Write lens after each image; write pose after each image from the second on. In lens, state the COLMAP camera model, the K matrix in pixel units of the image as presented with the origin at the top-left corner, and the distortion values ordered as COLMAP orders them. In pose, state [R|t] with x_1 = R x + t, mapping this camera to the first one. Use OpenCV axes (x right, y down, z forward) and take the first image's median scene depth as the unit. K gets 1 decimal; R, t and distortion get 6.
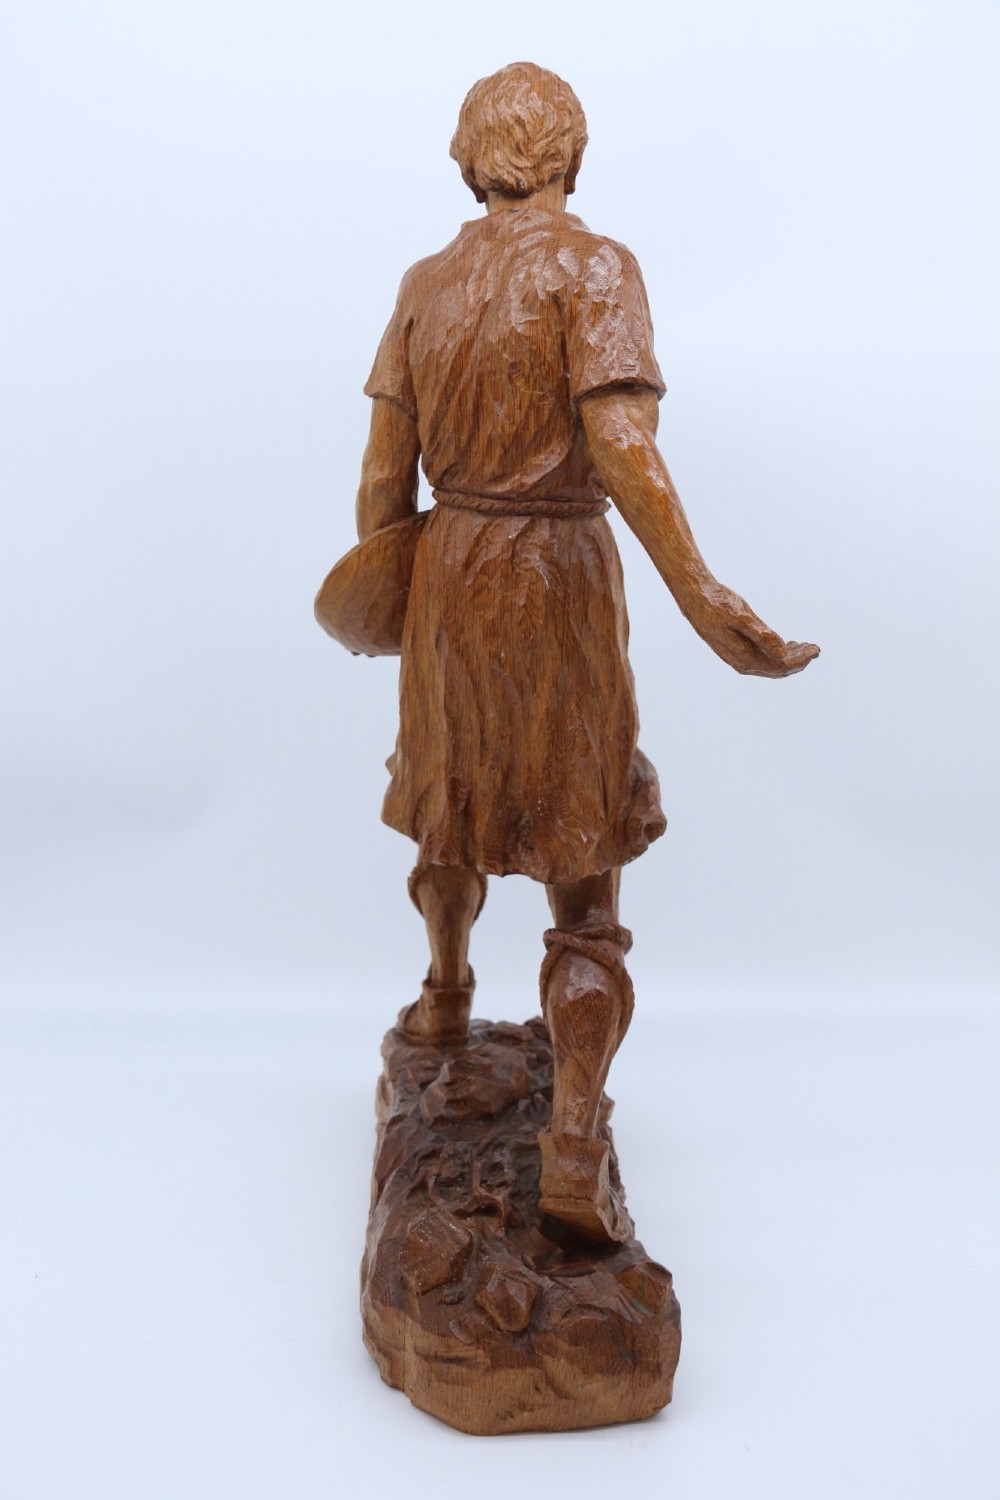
lens RADIAL K [[1662.3, 0, 500.0], [0, 1662.3, 750.0], [0, 0, 1]] dist [-0.020634, -0.016902]
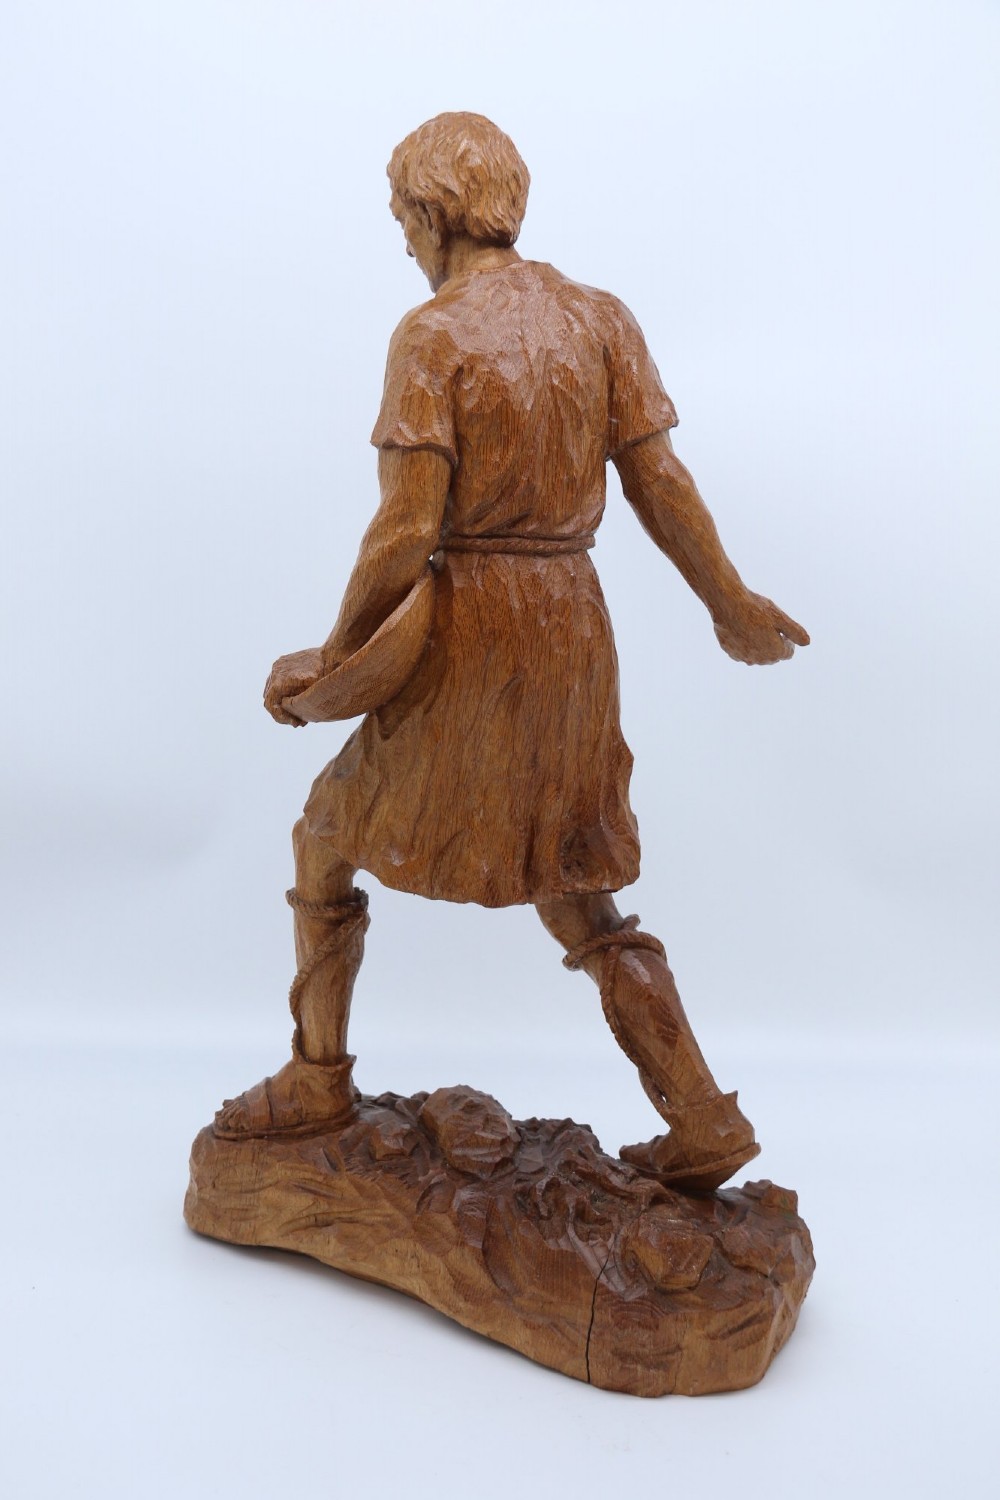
lens RADIAL K [[1662.3, 0, 500.0], [0, 1662.3, 750.0], [0, 0, 1]] dist [-0.020634, -0.016902]
pose [[0.612349, -0.192229, 0.766862, -0.848492], [0.188805, 0.977480, 0.094262, -0.127855], [-0.767712, 0.087066, 0.634853, 0.380699]]
